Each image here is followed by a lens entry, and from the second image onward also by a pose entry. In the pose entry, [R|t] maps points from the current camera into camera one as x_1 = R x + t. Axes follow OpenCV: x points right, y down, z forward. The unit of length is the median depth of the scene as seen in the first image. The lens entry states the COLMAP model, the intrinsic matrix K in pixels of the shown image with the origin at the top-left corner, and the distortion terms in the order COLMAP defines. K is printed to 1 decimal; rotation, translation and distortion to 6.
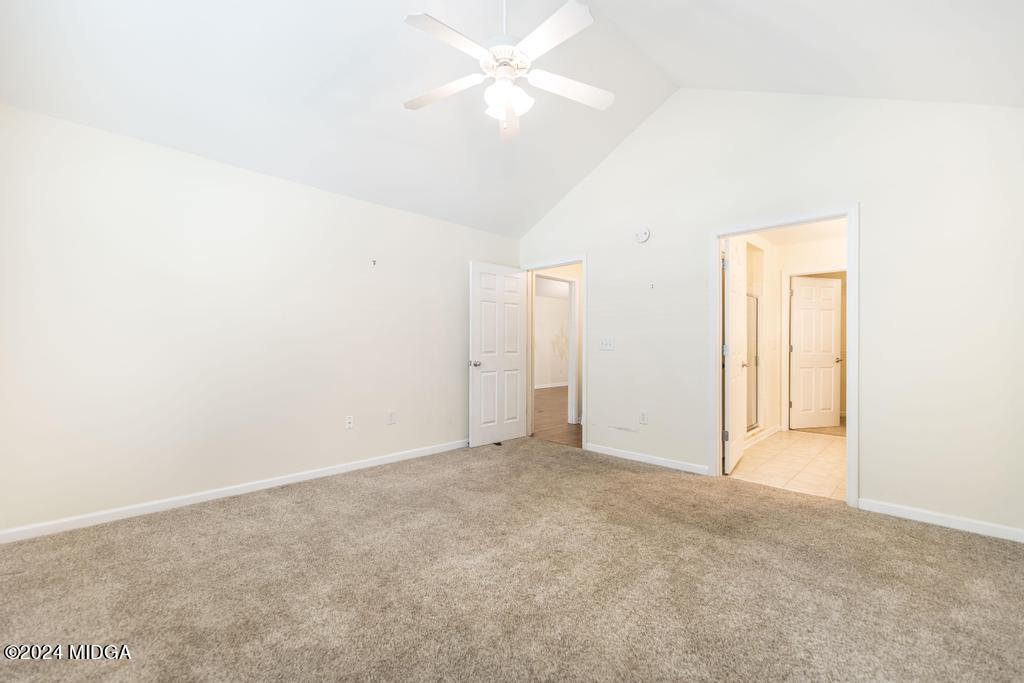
lens RADIAL K [[424.3, 0, 516.0], [0, 424.3, 341.1], [0, 0, 1]] dist [0.000100, 0.000012]
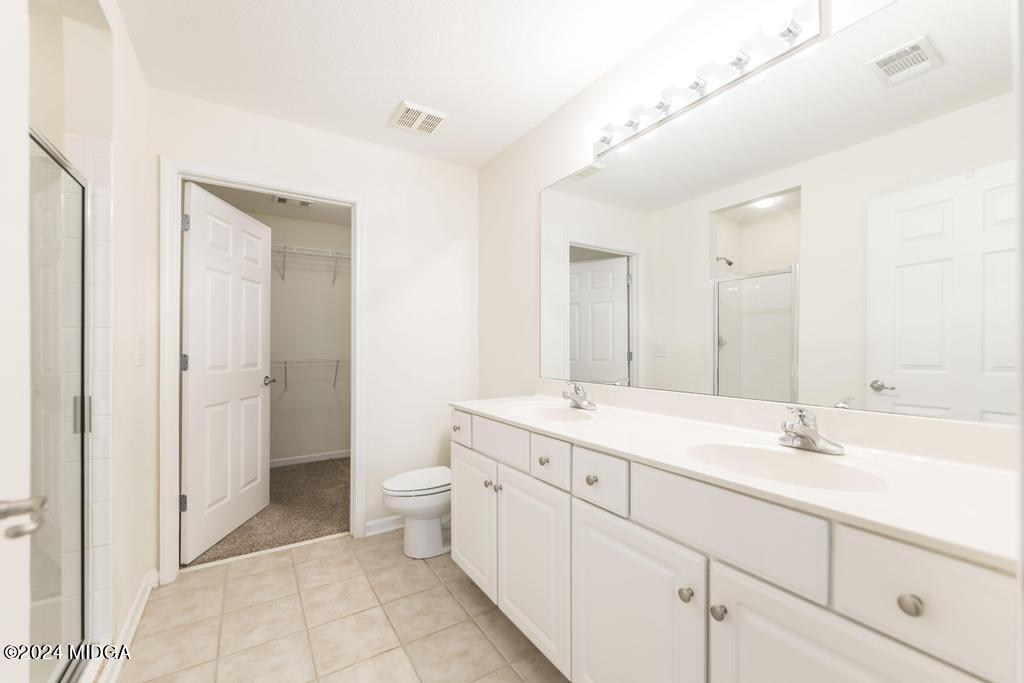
lens RADIAL K [[413.1, 0, 507.6], [0, 413.1, 346.3], [0, 0, 1]] dist [-0.000161, 0.000007]
pose [[0.222052, -0.007066, 0.975009, 0.339117], [-0.005199, 0.999951, 0.008430, -0.001913], [-0.975021, -0.006941, 0.222004, 0.620200]]
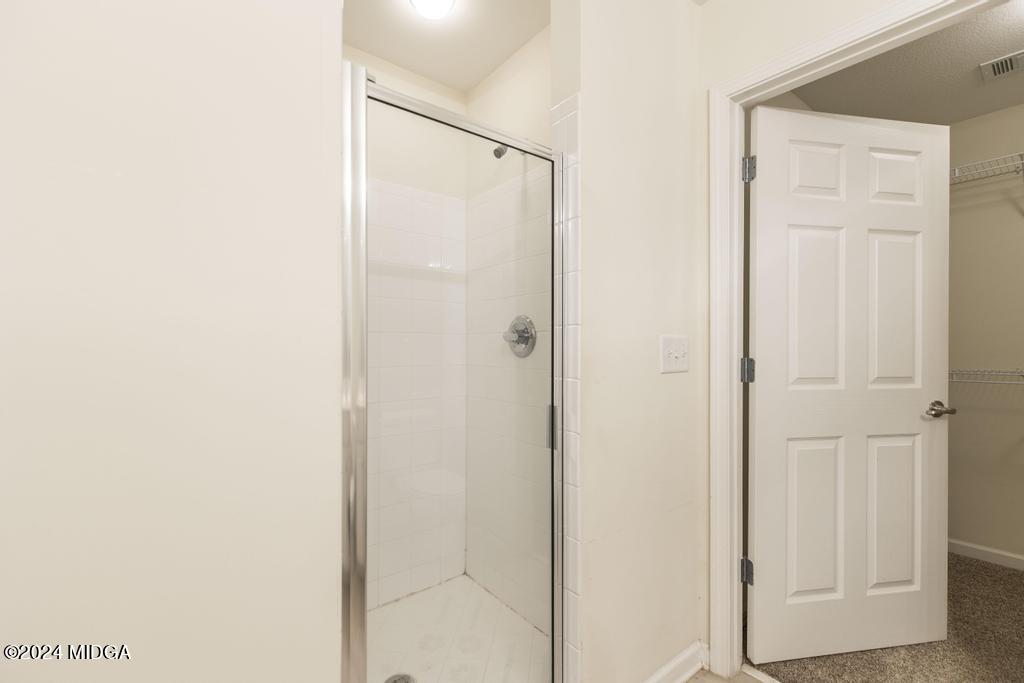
lens RADIAL K [[459.2, 0, 512.0], [0, 459.2, 341.5], [0, 0, 1]] dist [-0.000371, -0.000302]
pose [[0.993164, -0.006029, -0.116569, 0.530168], [0.006421, 0.999975, 0.002982, -0.002214], [0.116548, -0.003710, 0.993178, 0.686720]]
